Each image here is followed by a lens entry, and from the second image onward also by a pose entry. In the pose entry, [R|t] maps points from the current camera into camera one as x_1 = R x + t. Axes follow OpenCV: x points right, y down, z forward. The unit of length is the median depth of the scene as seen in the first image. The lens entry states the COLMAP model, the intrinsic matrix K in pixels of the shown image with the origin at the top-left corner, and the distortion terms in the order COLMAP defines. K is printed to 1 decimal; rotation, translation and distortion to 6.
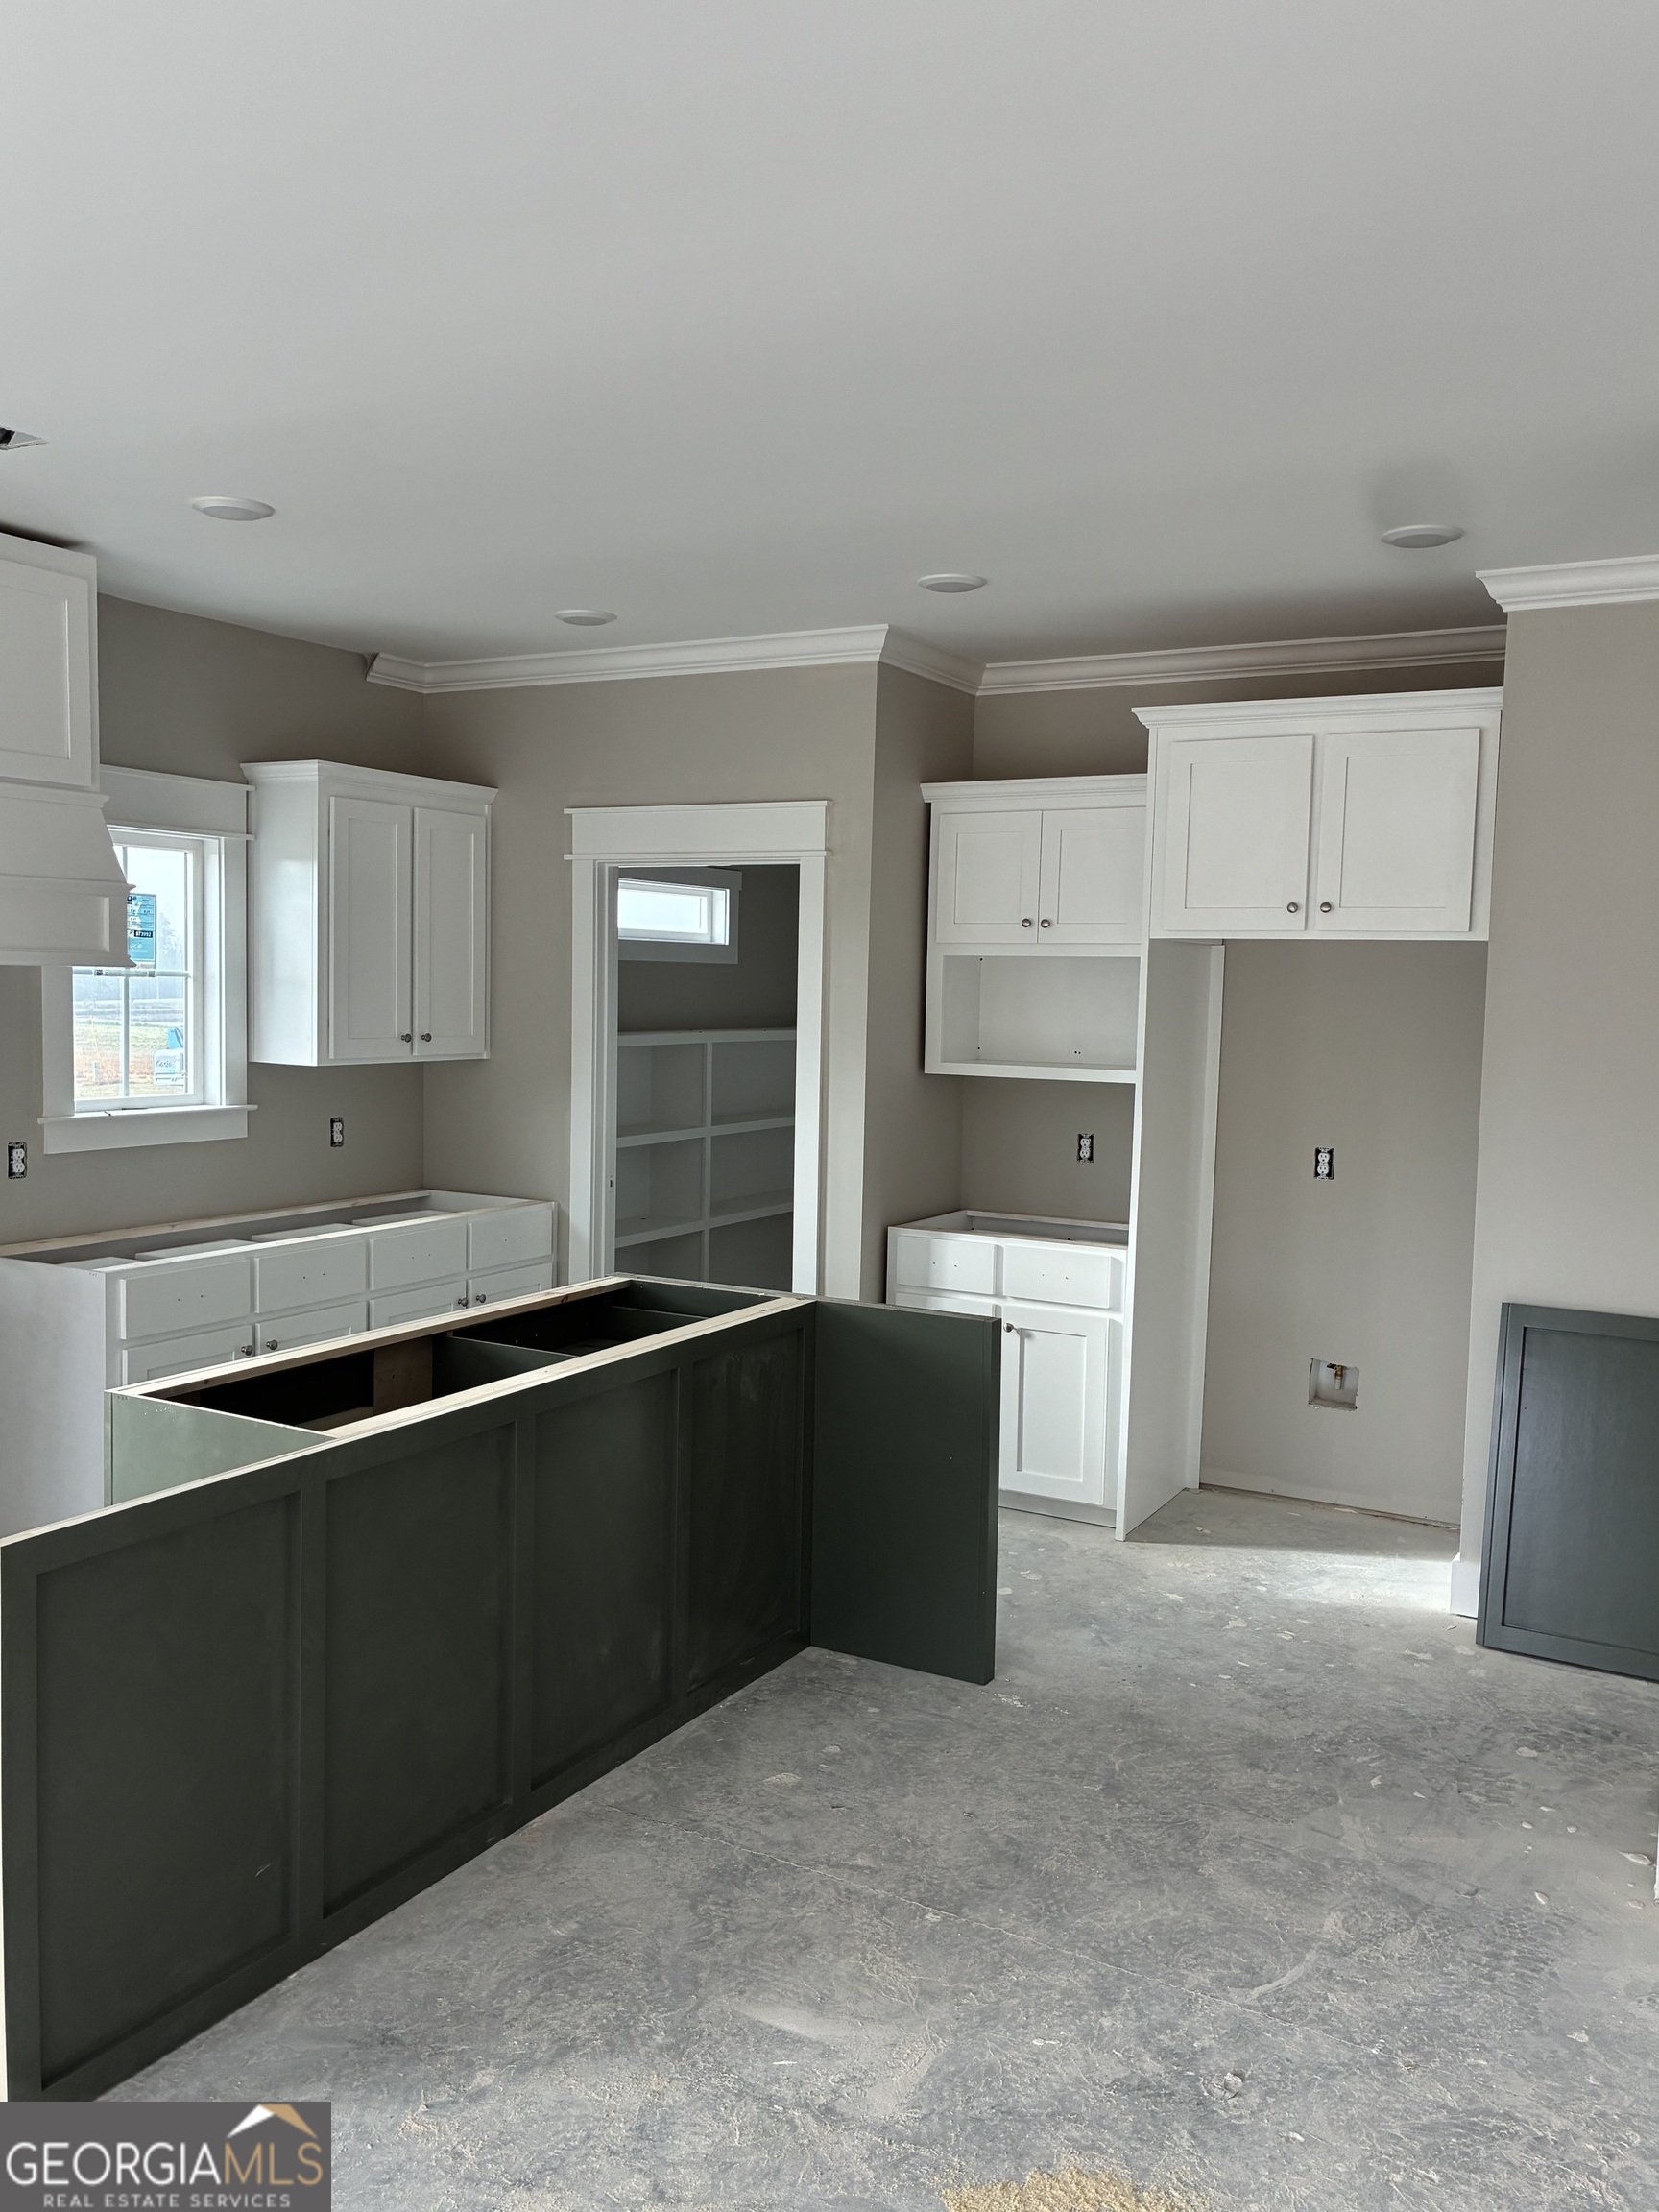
lens RADIAL K [[1755.6, 0, 829.5], [0, 1755.6, 1106.0], [0, 0, 1]] dist [0.018350, -0.007776]
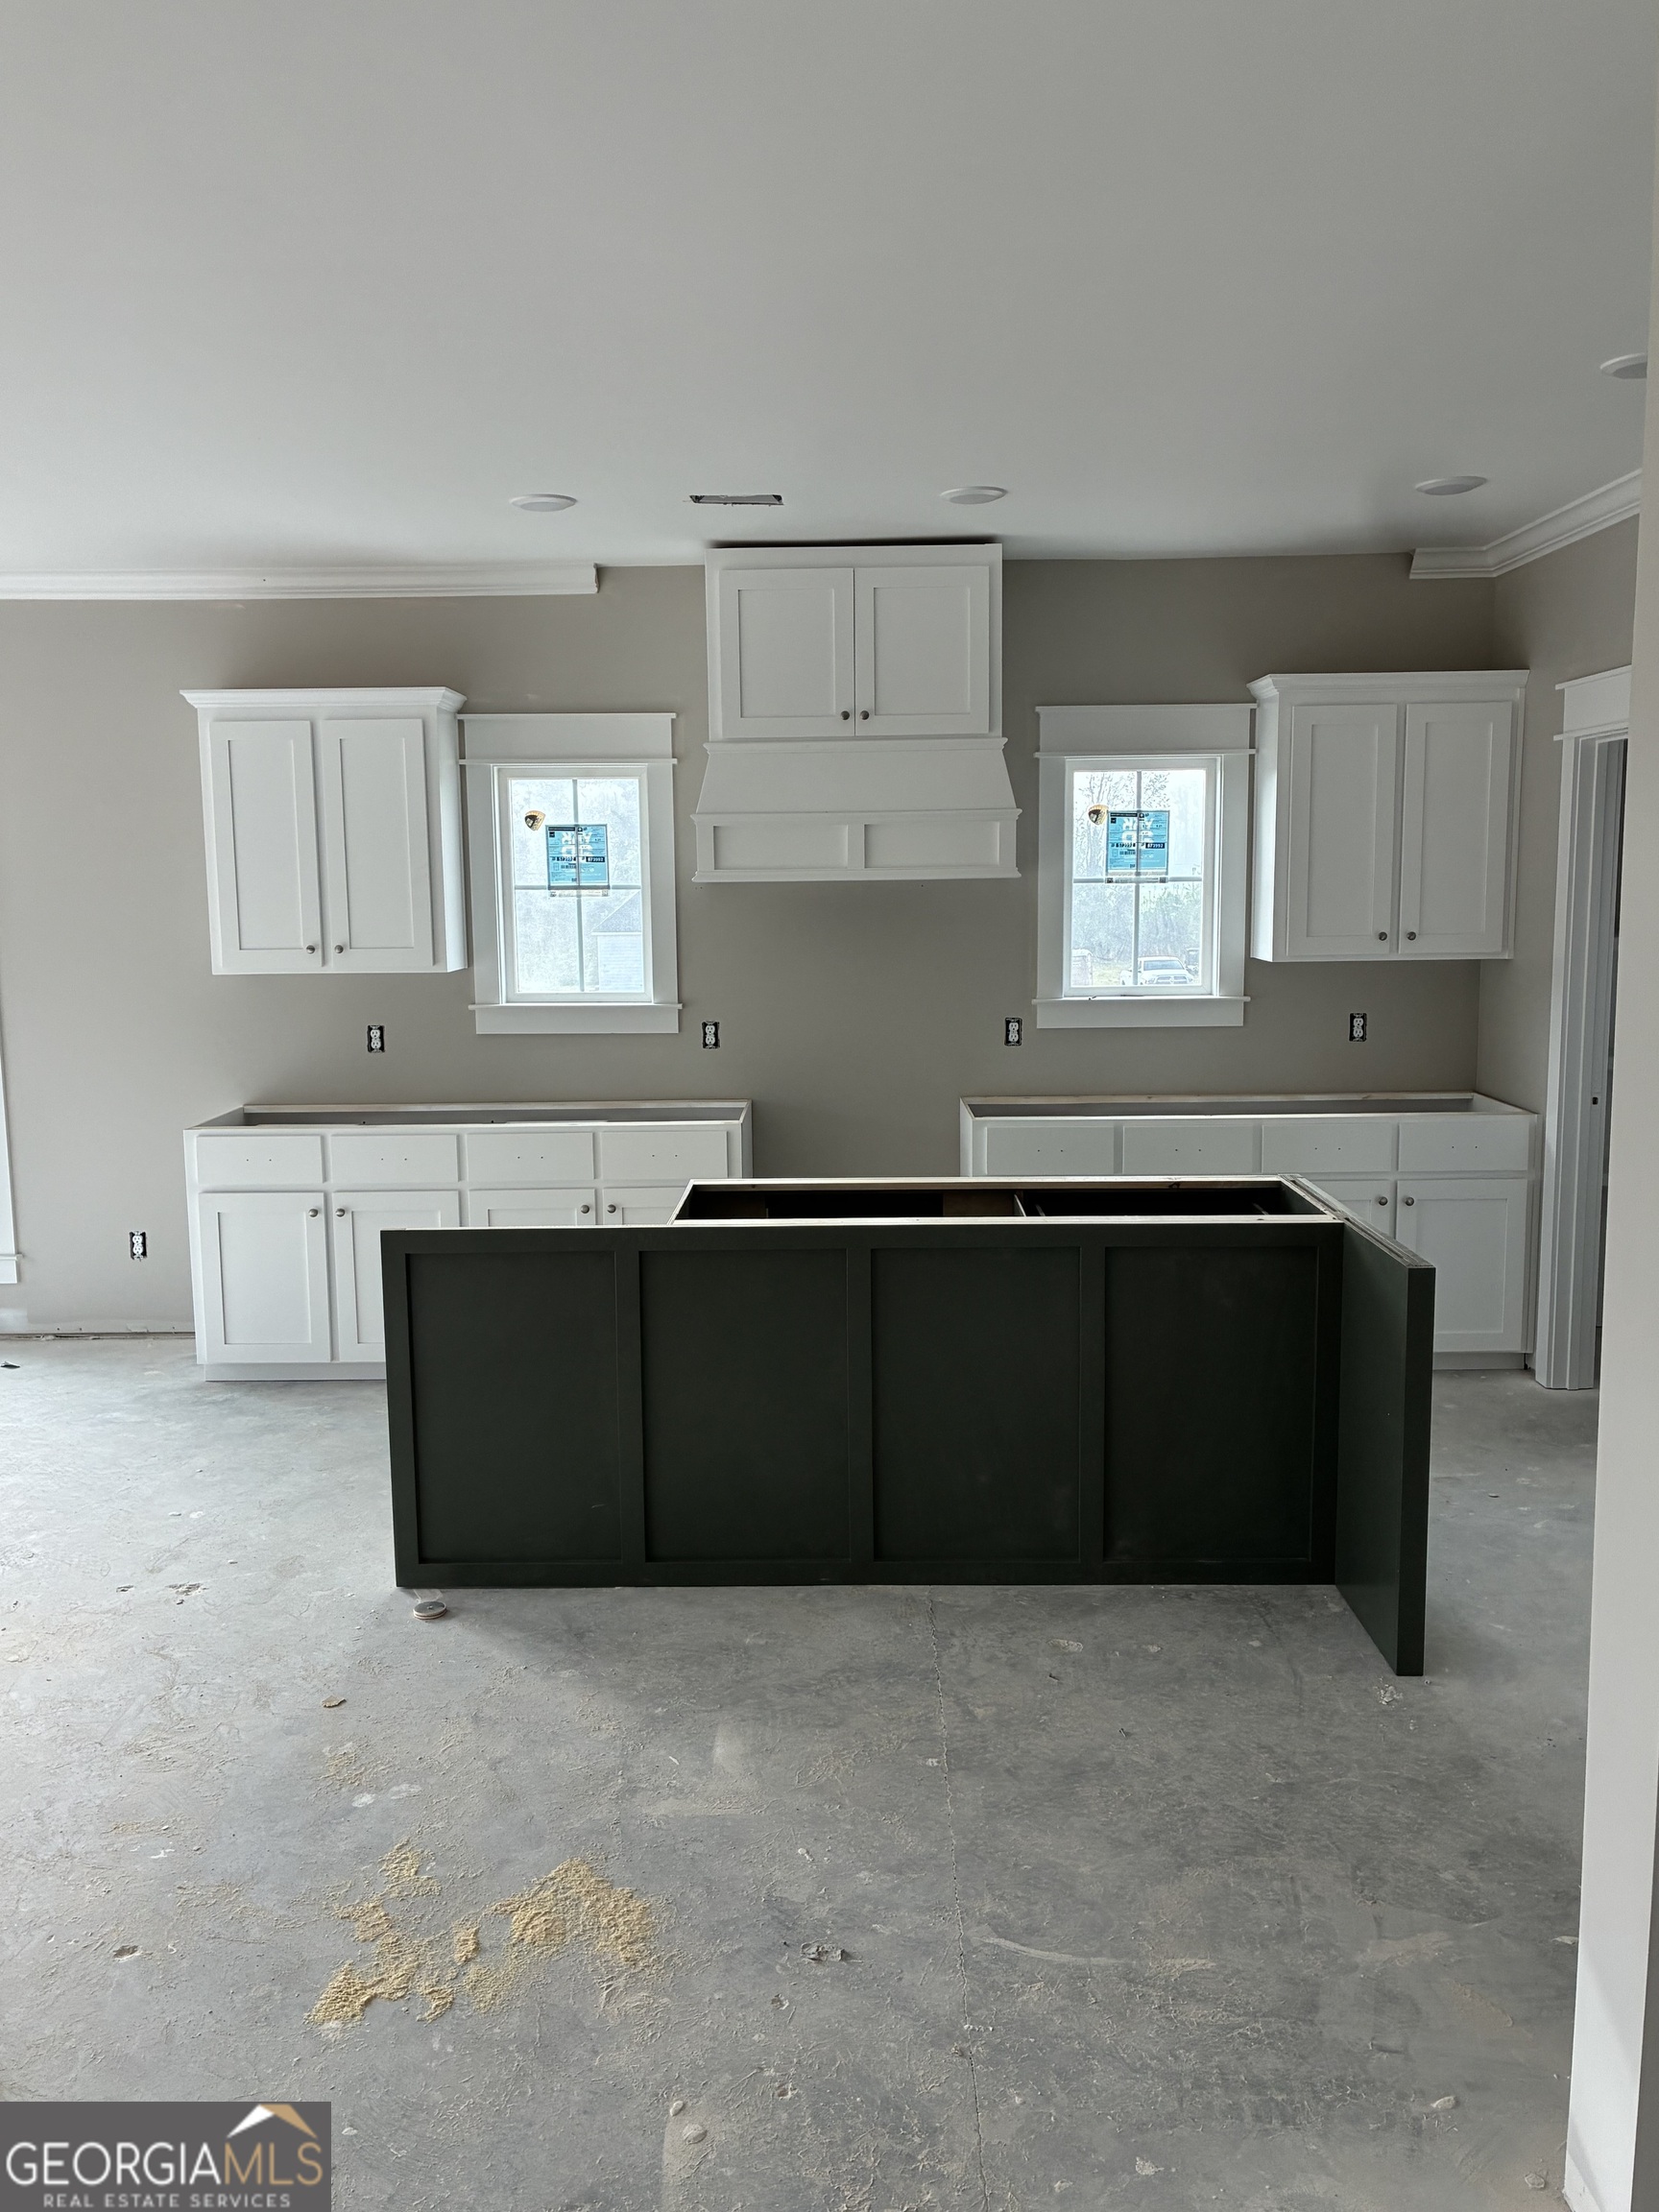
lens RADIAL K [[1768.8, 0, 829.5], [0, 1768.8, 1106.0], [0, 0, 1]] dist [0.001583, 0.006945]
pose [[0.466855, 0.088200, -0.879924, 0.775964], [-0.037606, 0.996094, 0.079892, -0.016266], [0.883534, -0.004207, 0.468348, 0.366308]]
